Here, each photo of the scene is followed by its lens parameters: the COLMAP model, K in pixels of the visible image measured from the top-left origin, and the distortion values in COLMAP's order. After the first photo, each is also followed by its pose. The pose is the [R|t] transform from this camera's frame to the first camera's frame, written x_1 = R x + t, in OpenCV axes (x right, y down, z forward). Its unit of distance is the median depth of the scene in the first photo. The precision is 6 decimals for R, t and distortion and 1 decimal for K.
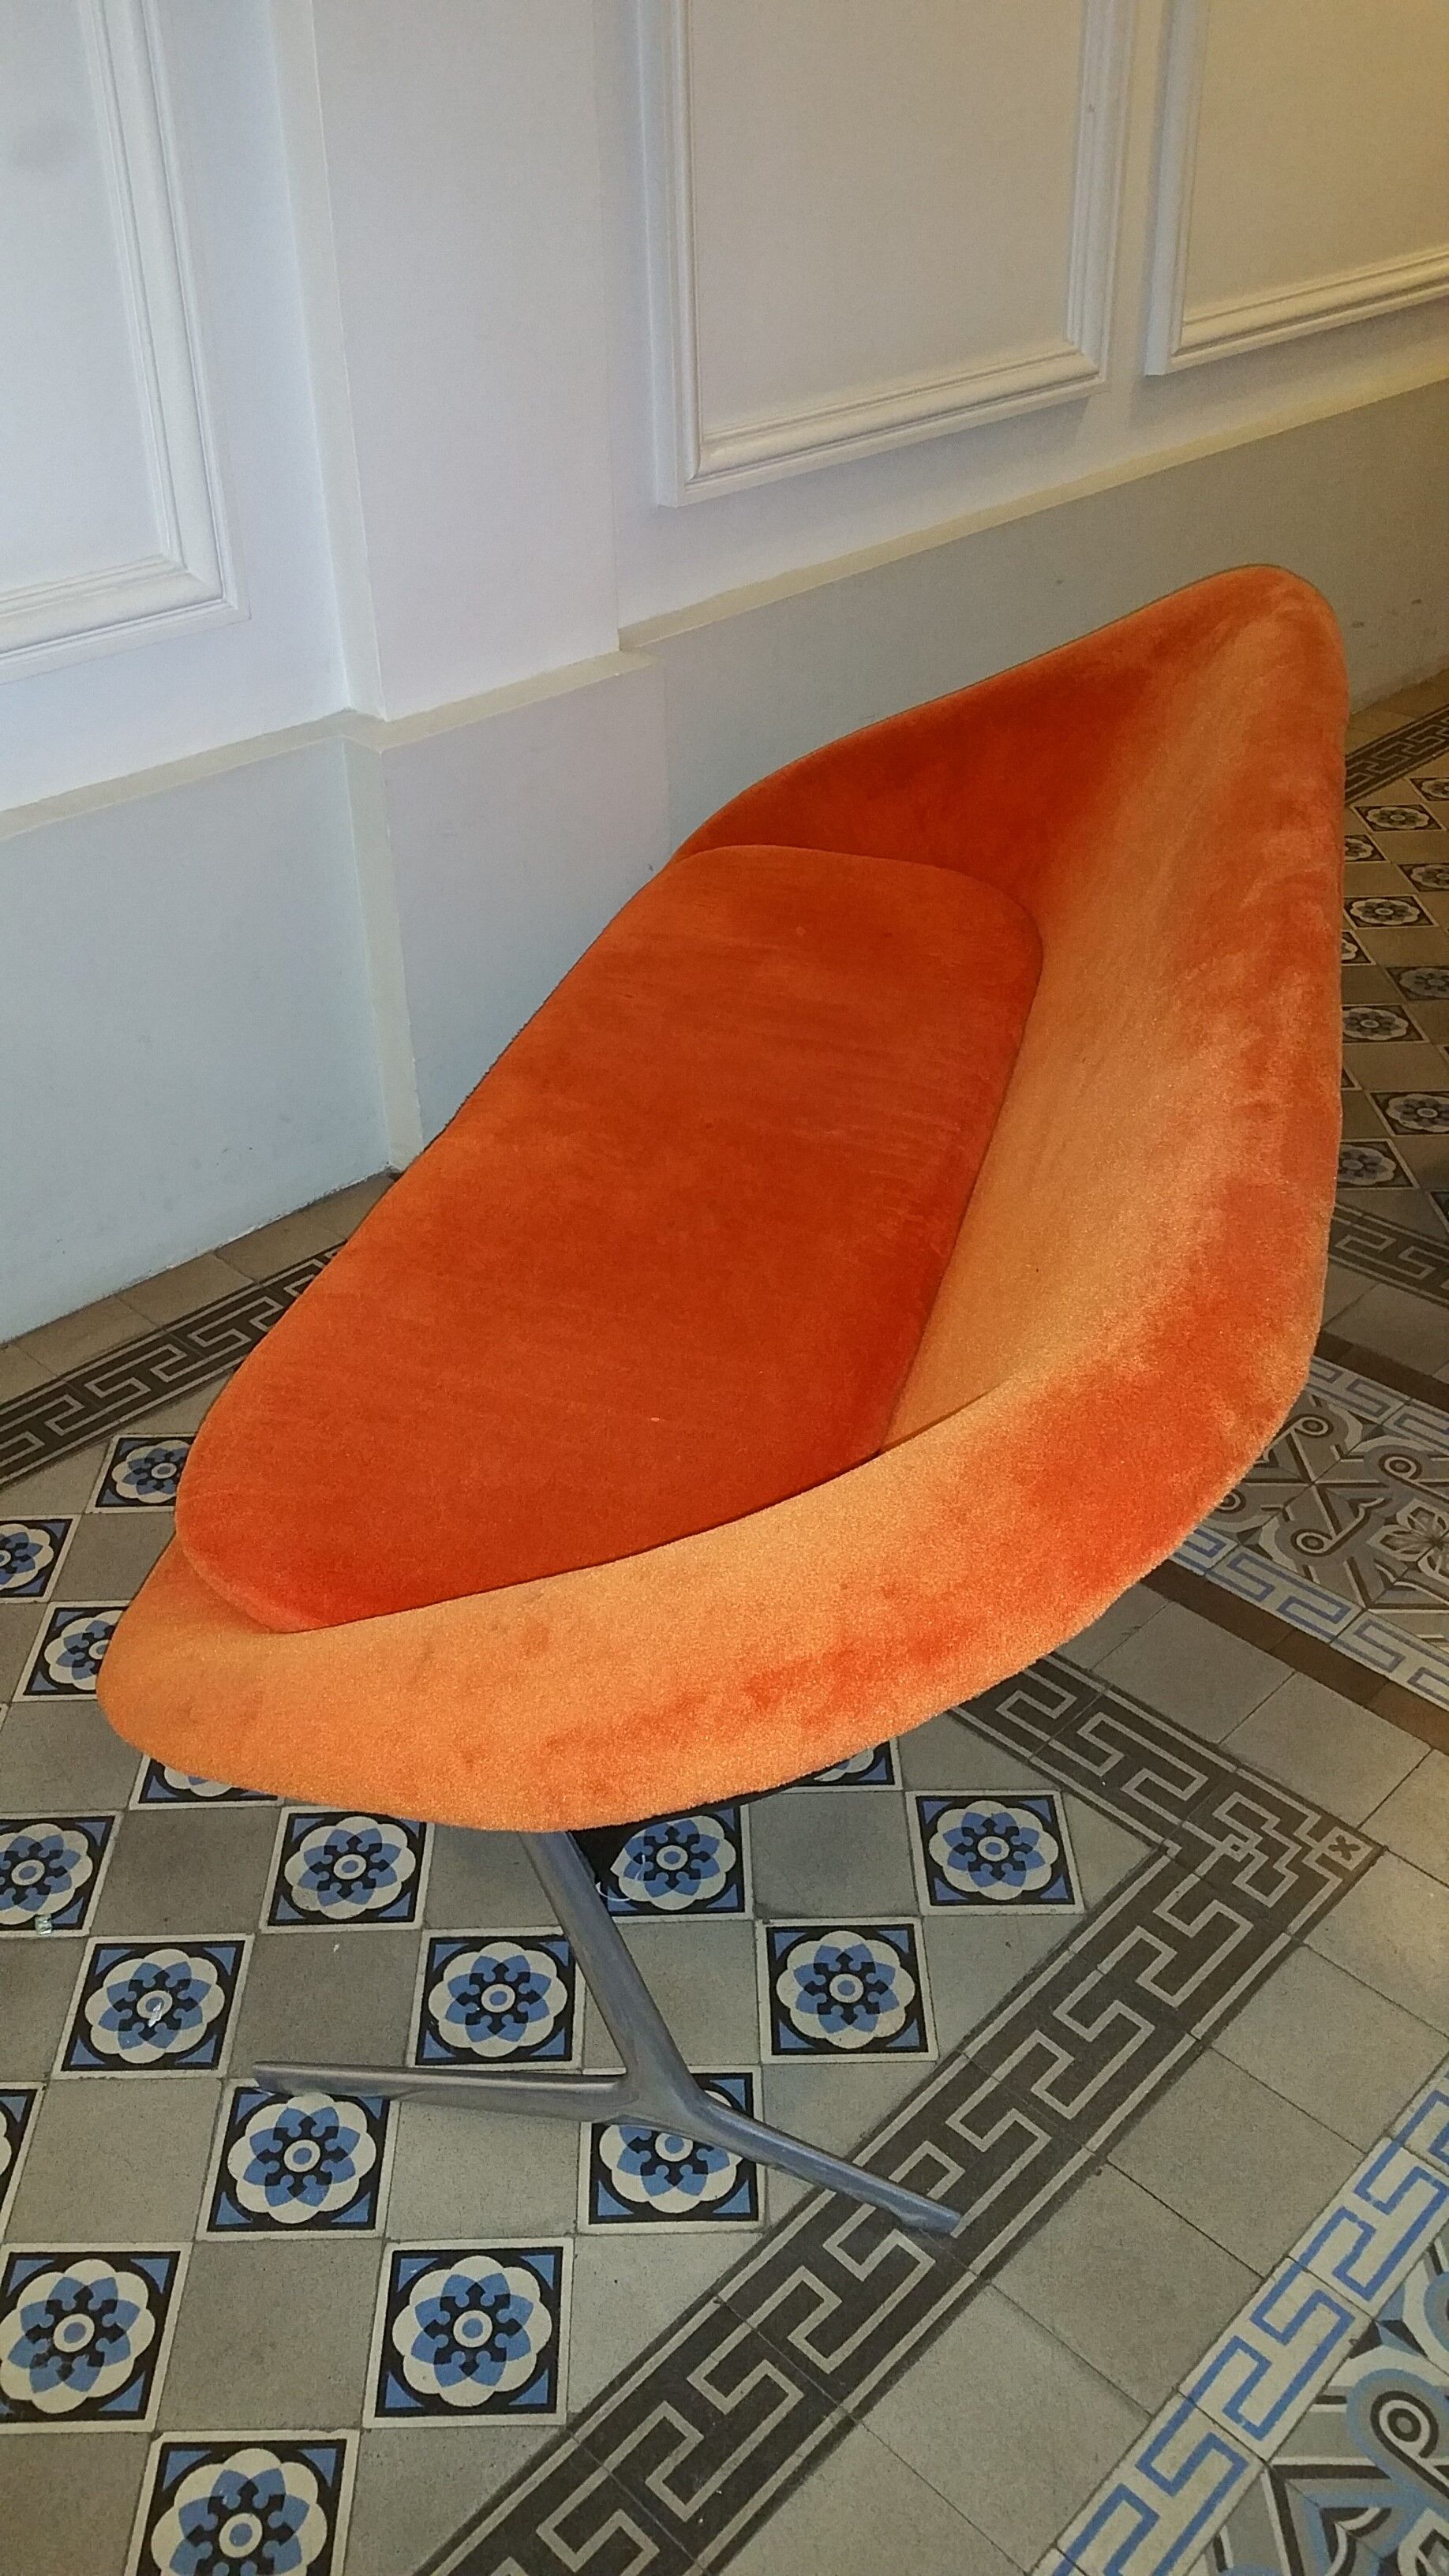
lens RADIAL K [[2103.1, 0, 700.9], [0, 2103.1, 1250.2], [0, 0, 1]] dist [0.115804, -0.185029]
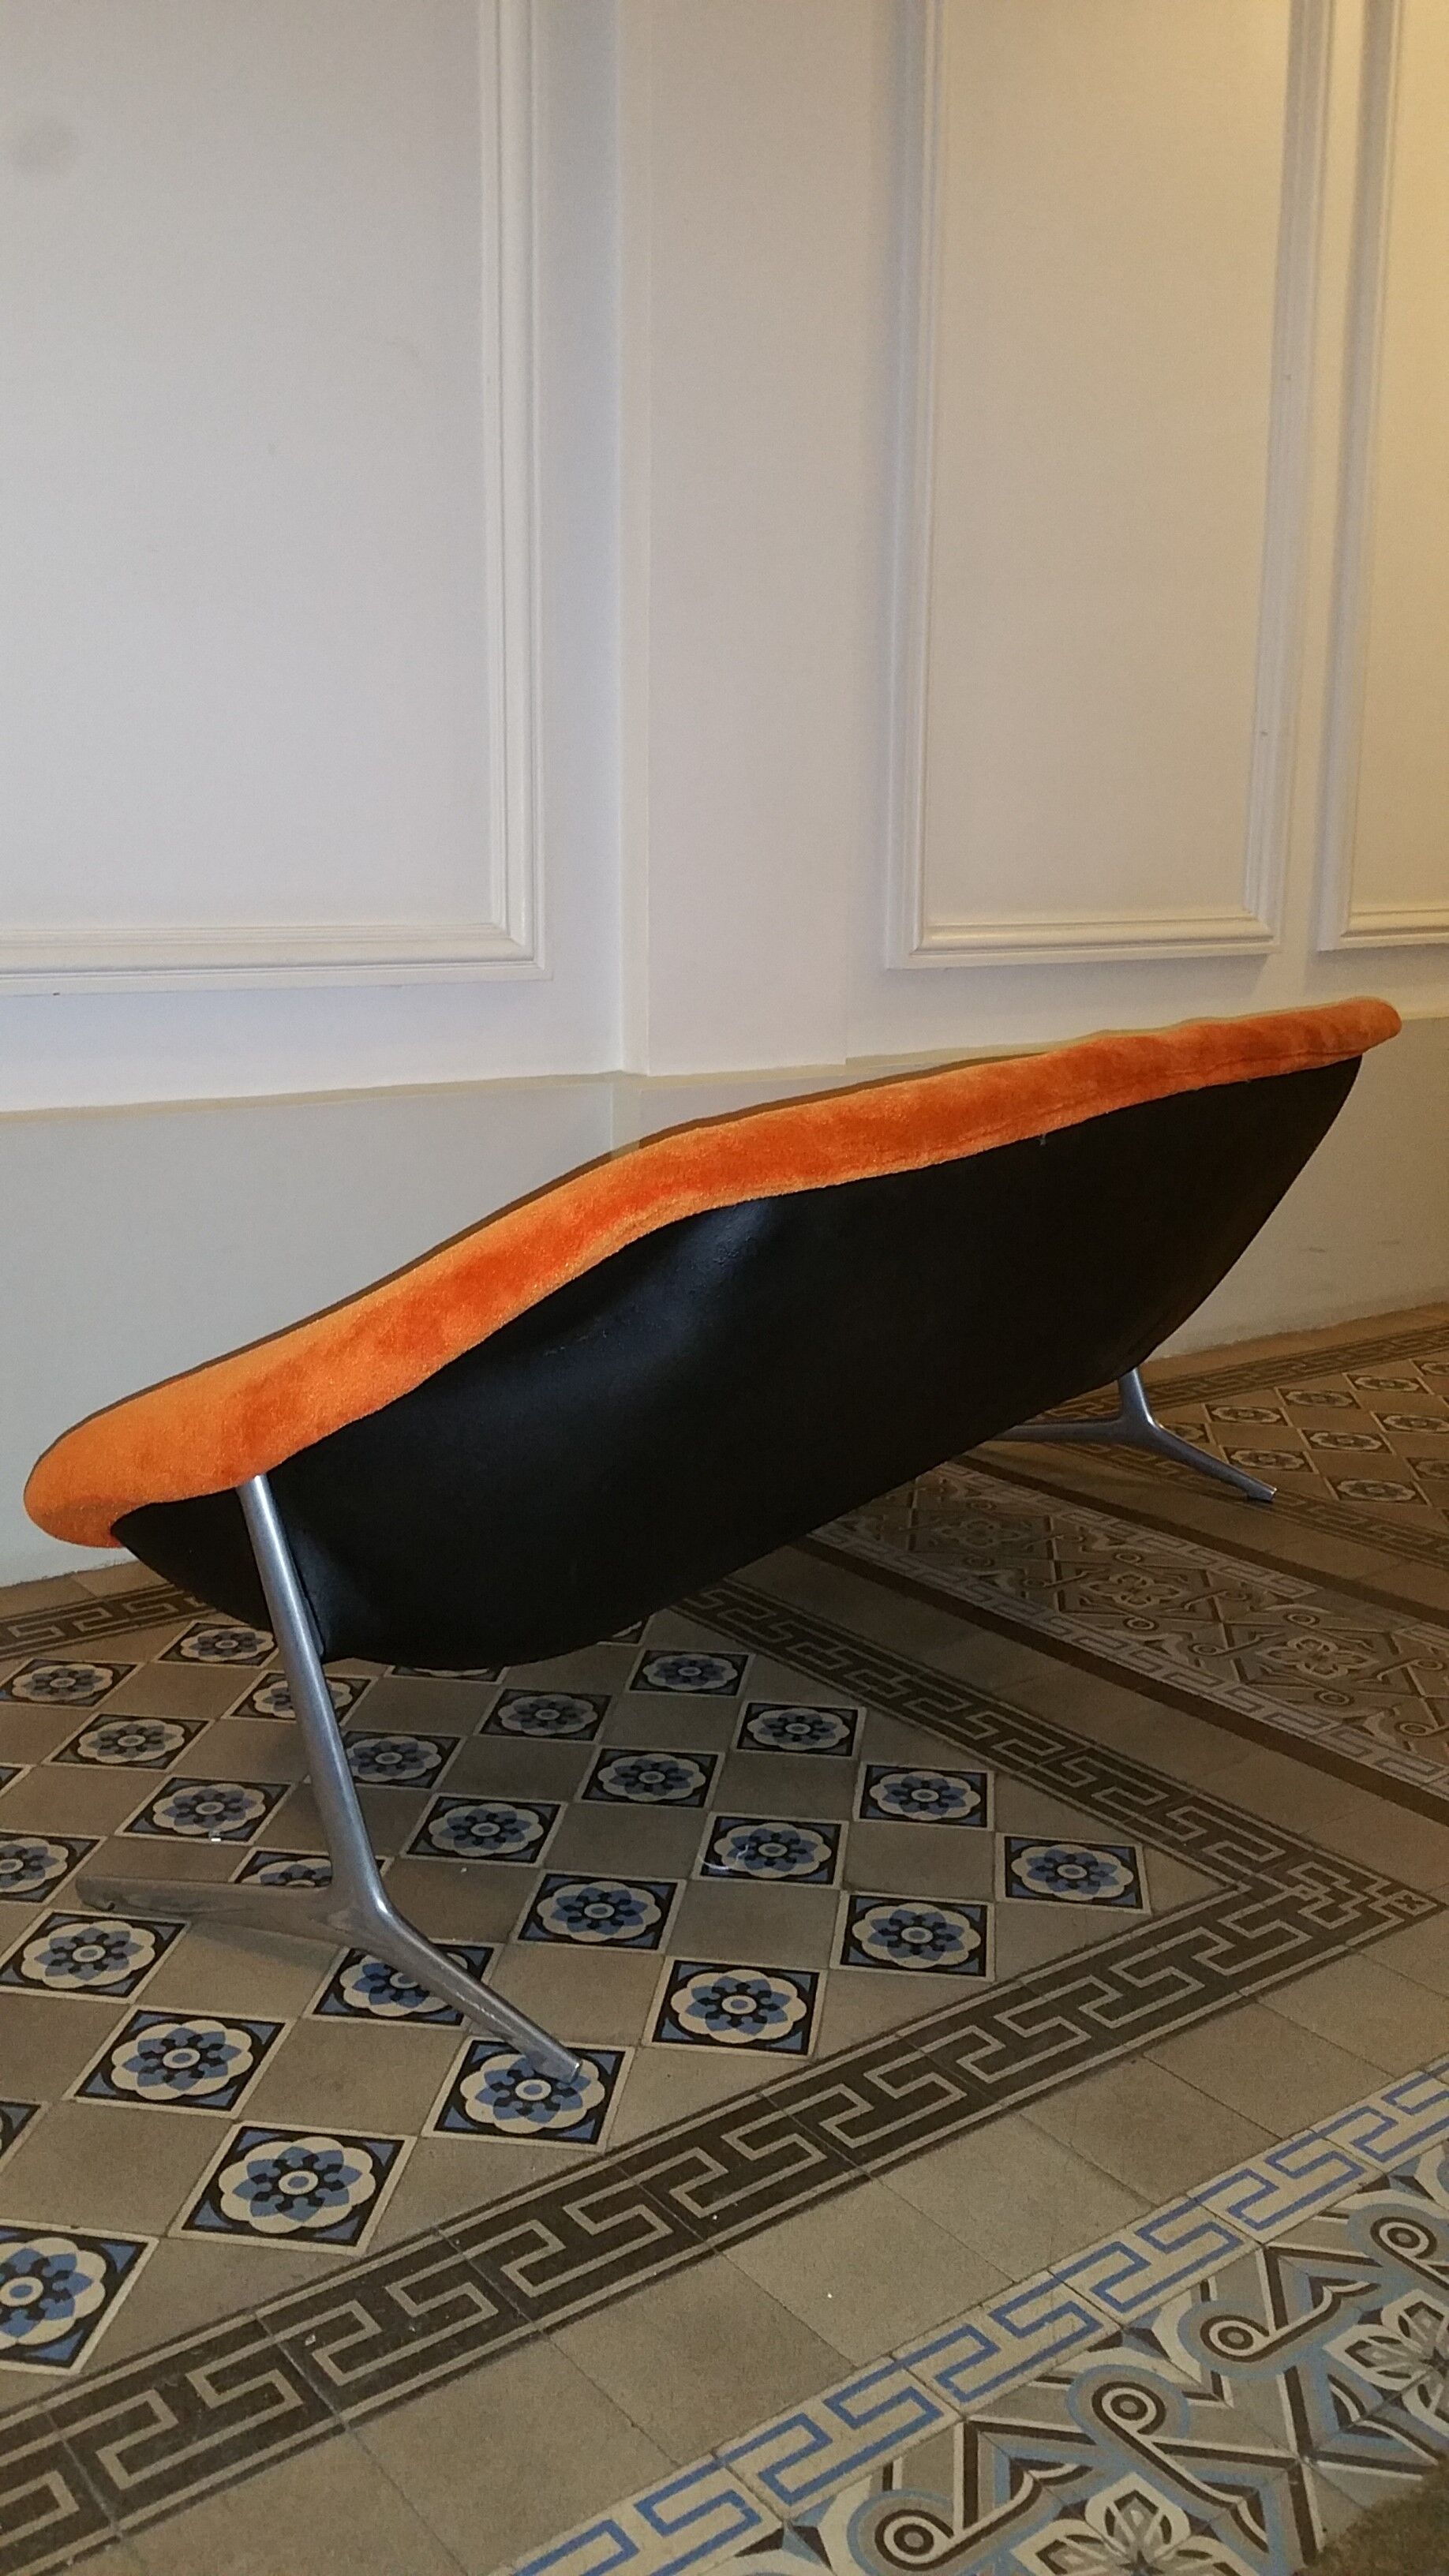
lens RADIAL K [[2089.5, 0, 724.5], [0, 2089.5, 1288.0], [0, 0, 1]] dist [0.165831, -0.348975]
pose [[0.989264, 0.057064, -0.134540, 0.093961], [-0.101929, 0.929143, -0.355391, 0.417825], [0.104727, 0.365289, 0.924984, -0.117974]]
